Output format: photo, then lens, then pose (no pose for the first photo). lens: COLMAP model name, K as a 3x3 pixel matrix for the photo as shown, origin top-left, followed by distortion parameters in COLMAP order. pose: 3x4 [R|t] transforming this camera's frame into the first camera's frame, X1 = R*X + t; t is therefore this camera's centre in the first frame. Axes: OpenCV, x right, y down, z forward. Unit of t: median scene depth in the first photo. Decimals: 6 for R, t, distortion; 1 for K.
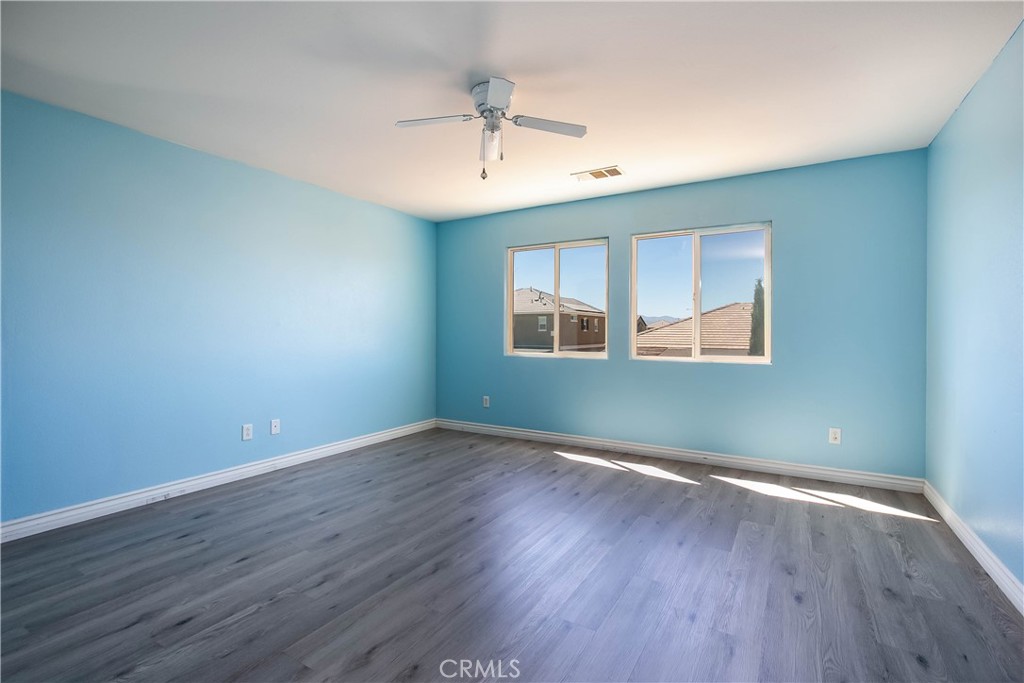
lens RADIAL K [[471.6, 0, 518.9], [0, 471.6, 337.1], [0, 0, 1]] dist [-0.017547, 0.002477]
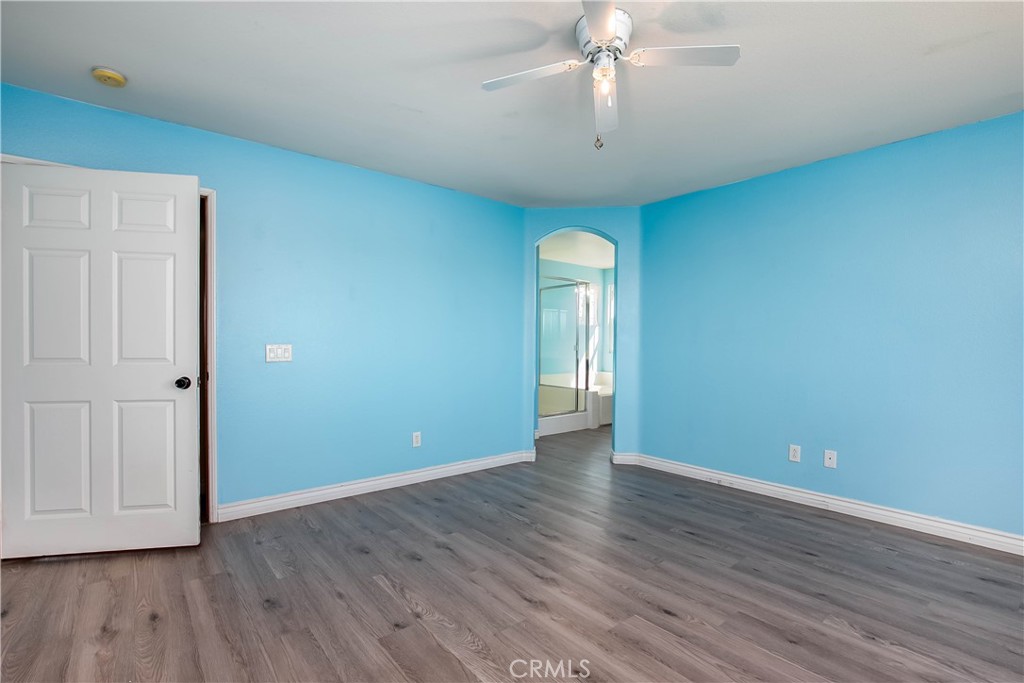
lens RADIAL K [[471.6, 0, 517.0], [0, 471.6, 344.5], [0, 0, 1]] dist [-0.017547, 0.002477]
pose [[-0.335049, 0.001251, -0.942200, 0.595820], [-0.017257, 0.999823, 0.007464, -0.017614], [0.942043, 0.018760, -0.334968, 0.940474]]
